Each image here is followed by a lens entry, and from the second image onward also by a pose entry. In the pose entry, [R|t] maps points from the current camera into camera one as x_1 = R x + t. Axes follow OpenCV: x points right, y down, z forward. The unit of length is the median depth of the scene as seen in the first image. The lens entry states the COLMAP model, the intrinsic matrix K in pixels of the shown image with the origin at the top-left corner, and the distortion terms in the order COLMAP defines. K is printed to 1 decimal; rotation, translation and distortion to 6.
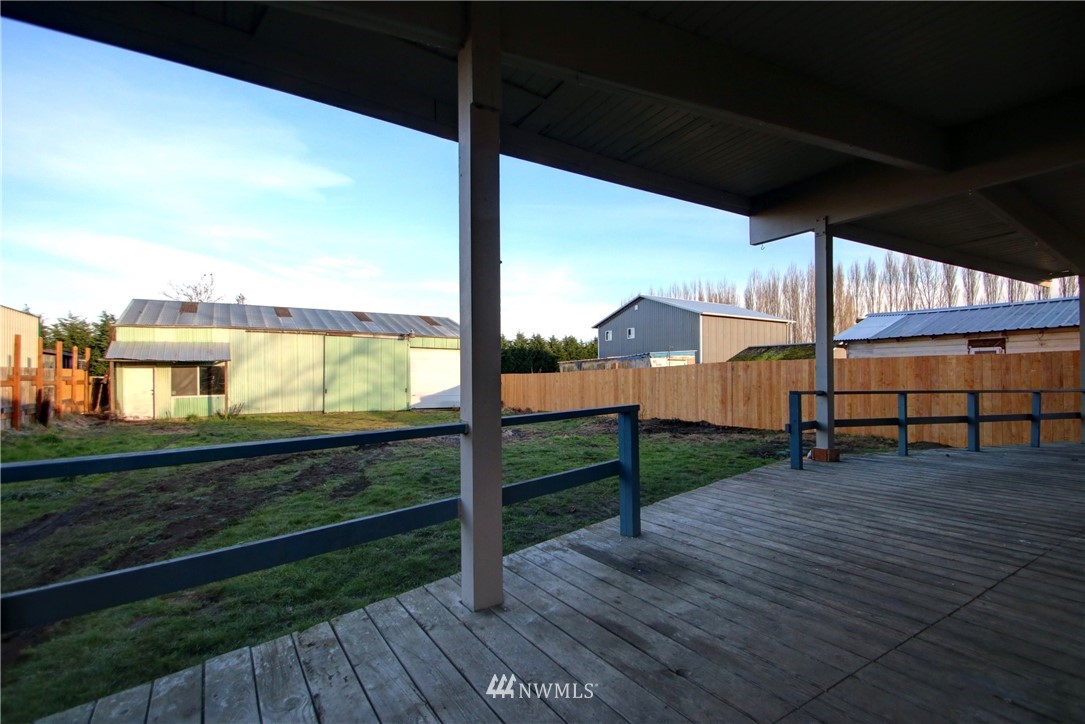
lens RADIAL K [[509.4, 0, 550.6], [0, 509.4, 374.4], [0, 0, 1]] dist [0.015925, -0.020196]
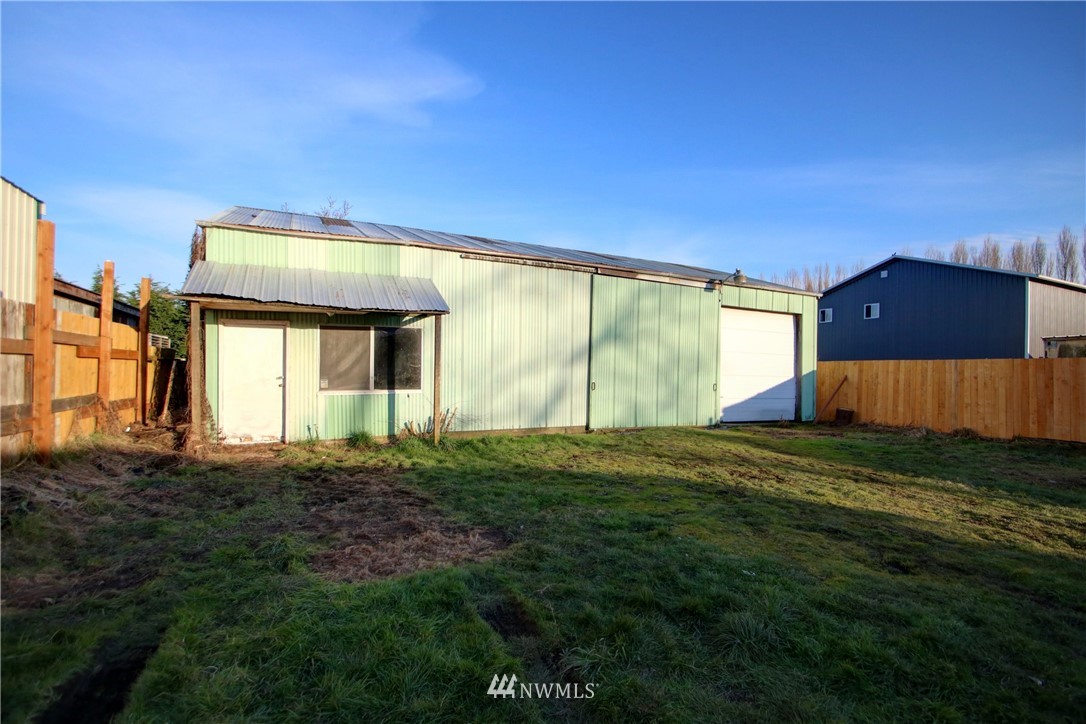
lens RADIAL K [[509.9, 0, 551.1], [0, 509.9, 374.4], [0, 0, 1]] dist [0.015925, -0.020196]
pose [[0.993930, 0.020016, -0.108176, -0.473008], [-0.018953, 0.999762, 0.010846, 0.018439], [0.108367, -0.008730, 0.994073, 0.553838]]
